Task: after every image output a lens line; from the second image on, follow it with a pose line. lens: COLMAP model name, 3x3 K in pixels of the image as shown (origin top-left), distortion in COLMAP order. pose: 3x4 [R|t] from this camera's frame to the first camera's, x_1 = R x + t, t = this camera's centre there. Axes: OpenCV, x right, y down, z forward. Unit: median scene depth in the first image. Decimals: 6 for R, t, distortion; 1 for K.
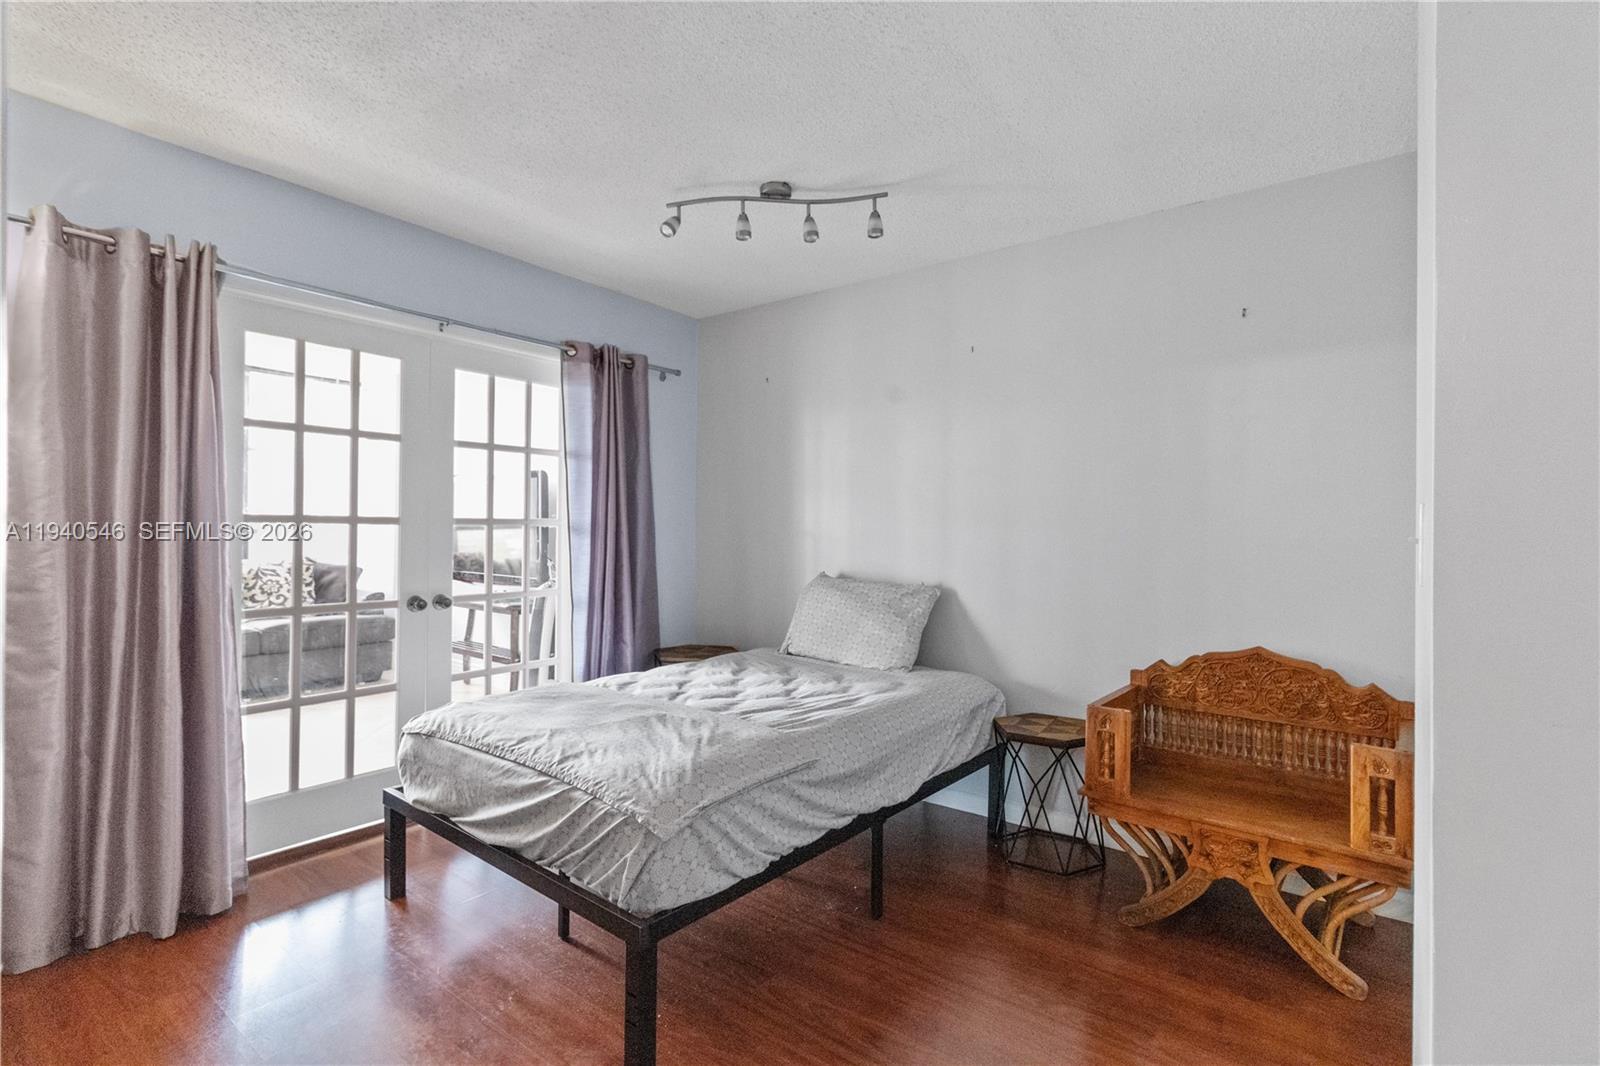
lens RADIAL K [[748.0, 0, 808.7], [0, 748.0, 530.8], [0, 0, 1]] dist [0.009502, 0.000279]
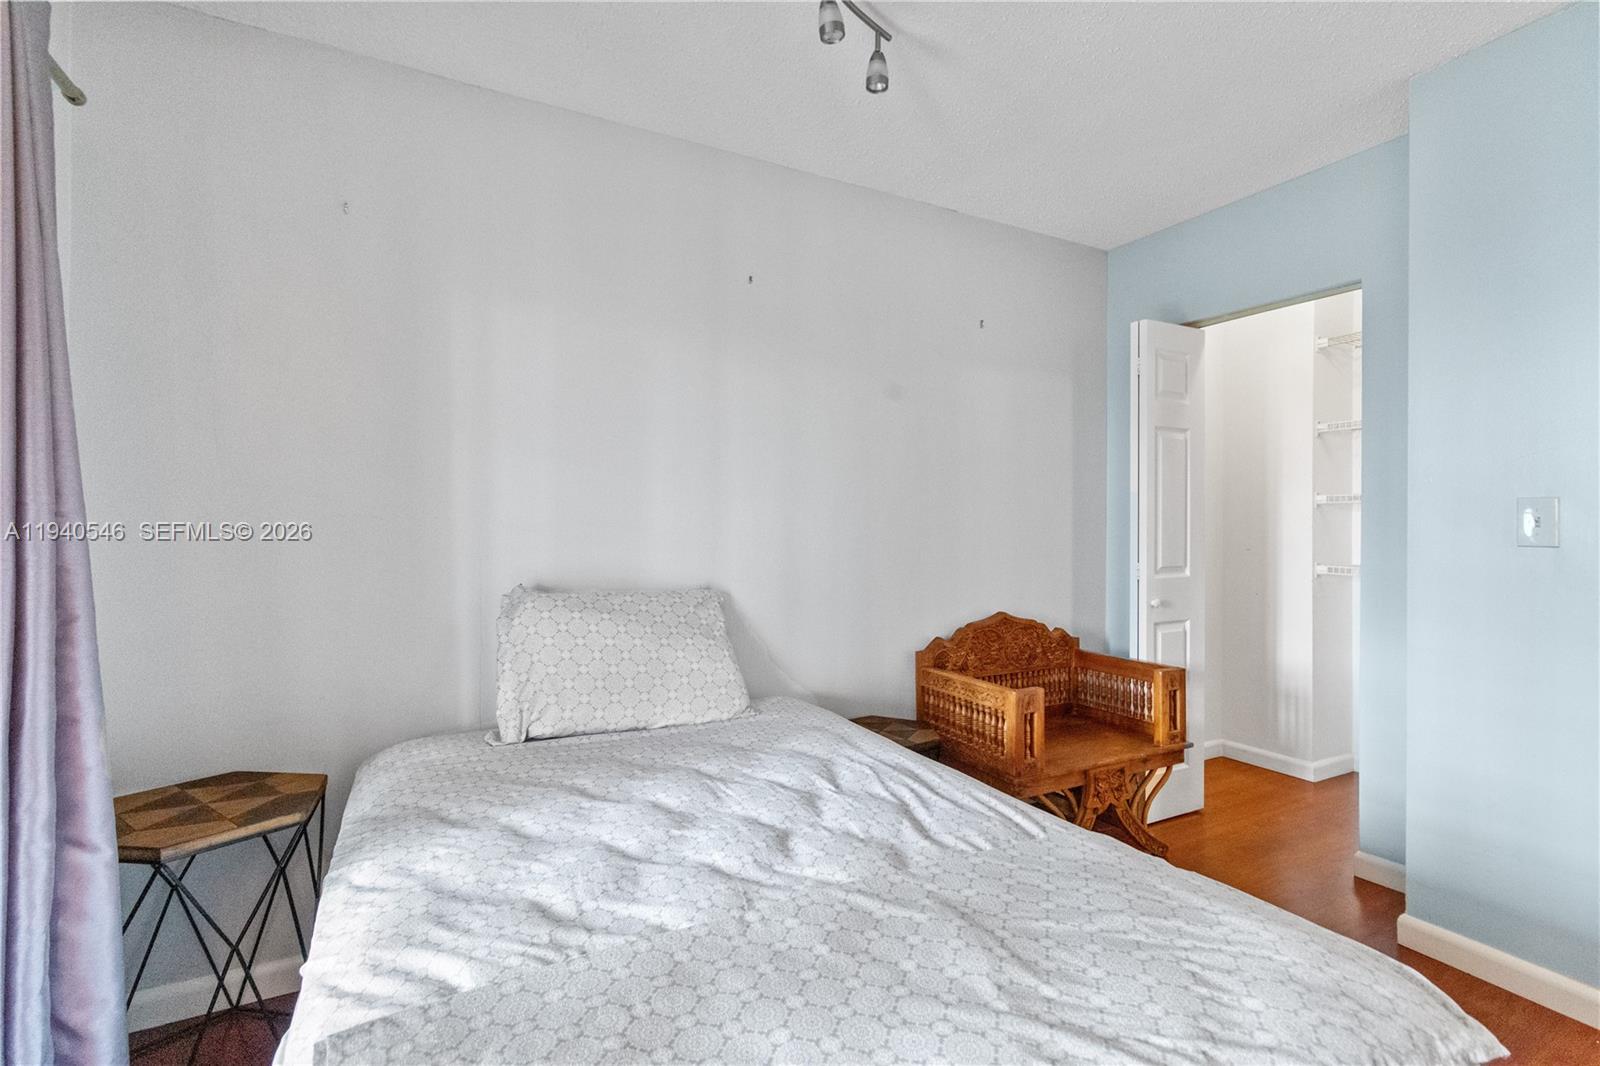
lens RADIAL K [[748.0, 0, 808.7], [0, 748.0, 530.8], [0, 0, 1]] dist [0.009502, 0.000279]
pose [[0.415307, -0.023288, 0.909383, -0.595362], [0.002088, 0.999694, 0.024647, -0.002431], [-0.909679, -0.008338, 0.415229, 0.796035]]
